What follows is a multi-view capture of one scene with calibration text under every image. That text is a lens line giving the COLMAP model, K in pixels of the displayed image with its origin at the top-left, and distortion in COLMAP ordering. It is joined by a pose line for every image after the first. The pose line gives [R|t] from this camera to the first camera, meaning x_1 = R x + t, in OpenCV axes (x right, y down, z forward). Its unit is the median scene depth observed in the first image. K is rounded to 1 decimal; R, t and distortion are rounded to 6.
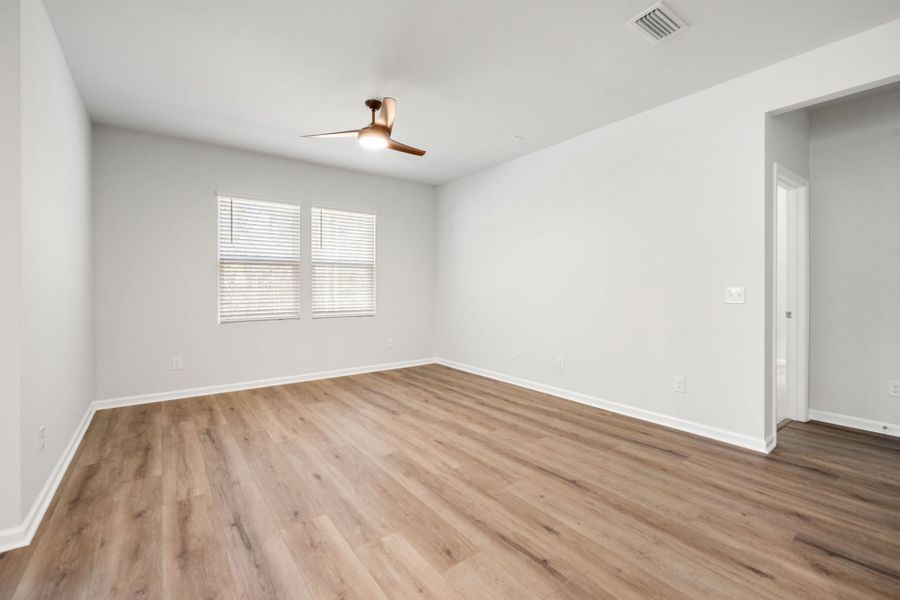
lens RADIAL K [[383.7, 0, 449.7], [0, 383.7, 286.9], [0, 0, 1]] dist [-0.039796, 0.000131]
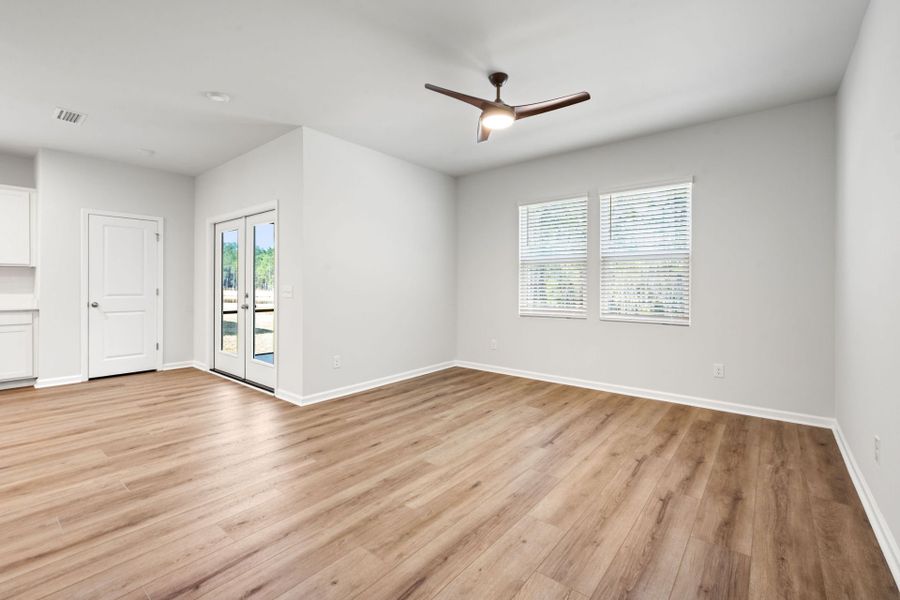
lens RADIAL K [[383.7, 0, 449.7], [0, 383.7, 286.9], [0, 0, 1]] dist [-0.039796, 0.000131]
pose [[0.255527, 0.006369, -0.966781, 0.628603], [-0.005167, 0.999973, 0.005222, 0.001486], [0.966788, 0.003661, 0.255553, 0.672060]]
